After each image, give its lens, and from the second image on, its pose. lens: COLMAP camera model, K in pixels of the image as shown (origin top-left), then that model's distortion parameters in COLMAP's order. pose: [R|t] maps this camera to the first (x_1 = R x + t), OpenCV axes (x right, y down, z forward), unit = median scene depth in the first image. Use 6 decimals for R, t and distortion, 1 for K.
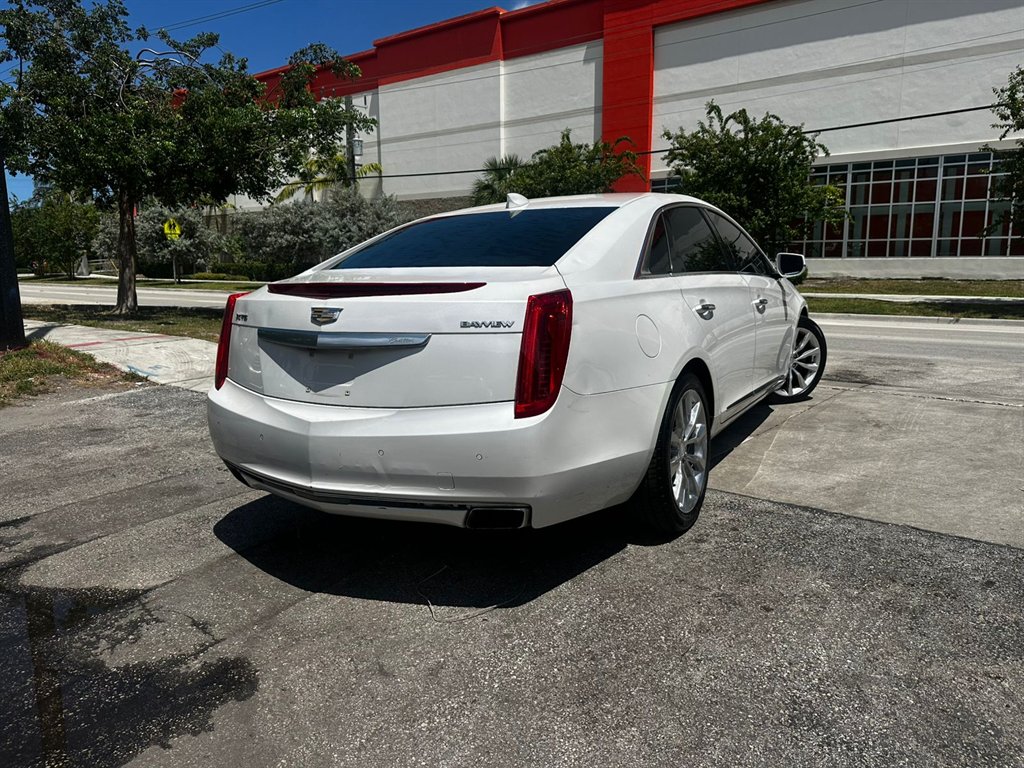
lens RADIAL K [[720.4, 0, 513.3], [0, 720.4, 388.1], [0, 0, 1]] dist [0.018088, -0.019754]
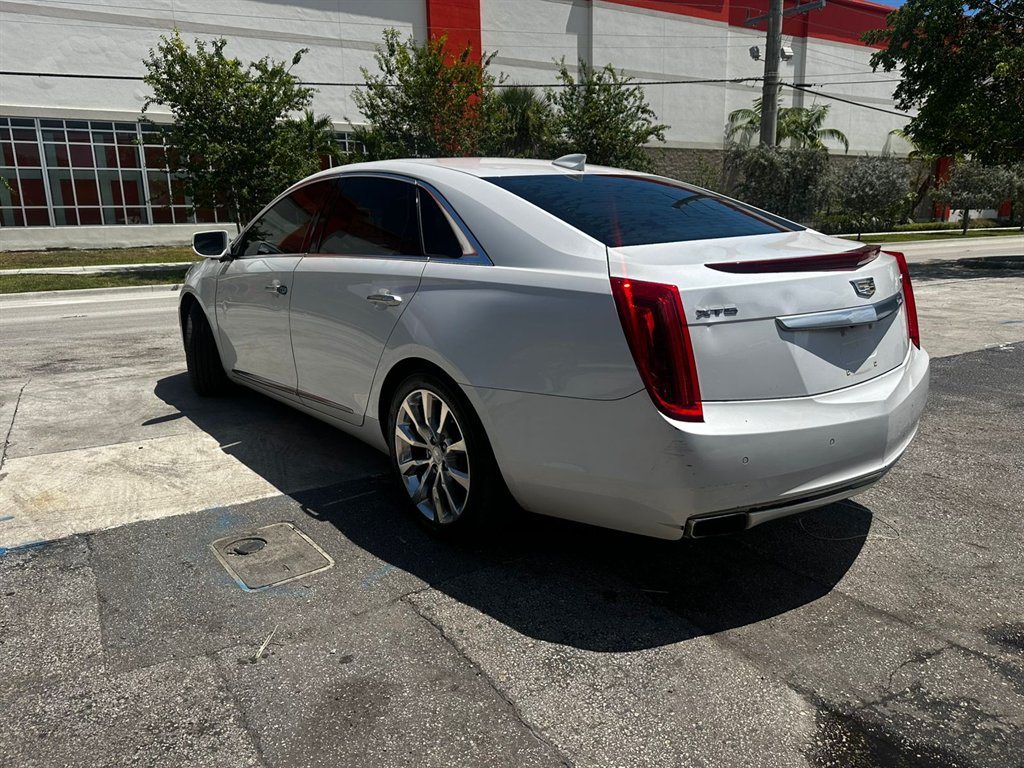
lens RADIAL K [[720.4, 0, 519.8], [0, 720.4, 389.1], [0, 0, 1]] dist [0.018088, -0.019754]
pose [[0.346398, -0.213596, 0.913447, -0.200151], [0.174717, 0.971385, 0.160888, -0.031095], [-0.921674, 0.103864, 0.373805, 0.164695]]
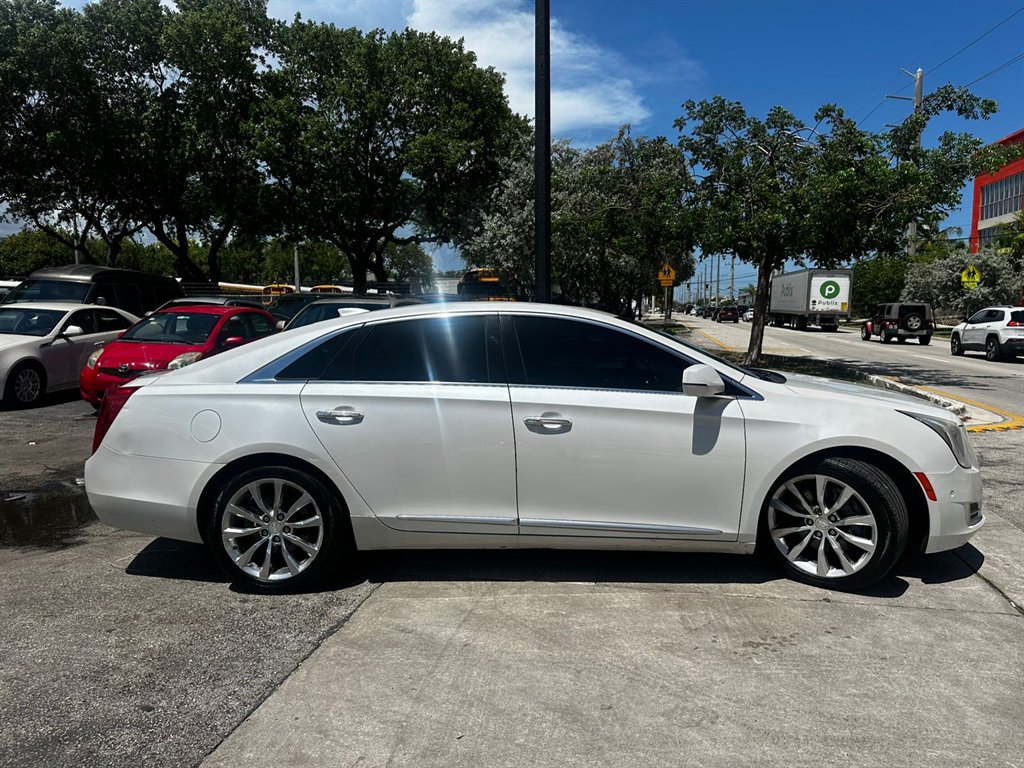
lens RADIAL K [[720.4, 0, 513.9], [0, 720.4, 383.3], [0, 0, 1]] dist [0.018088, -0.019754]
pose [[0.456690, 0.096639, -0.884362, 0.305748], [-0.153873, 0.987680, 0.028469, -0.051818], [0.876218, 0.123078, 0.465934, 0.158671]]
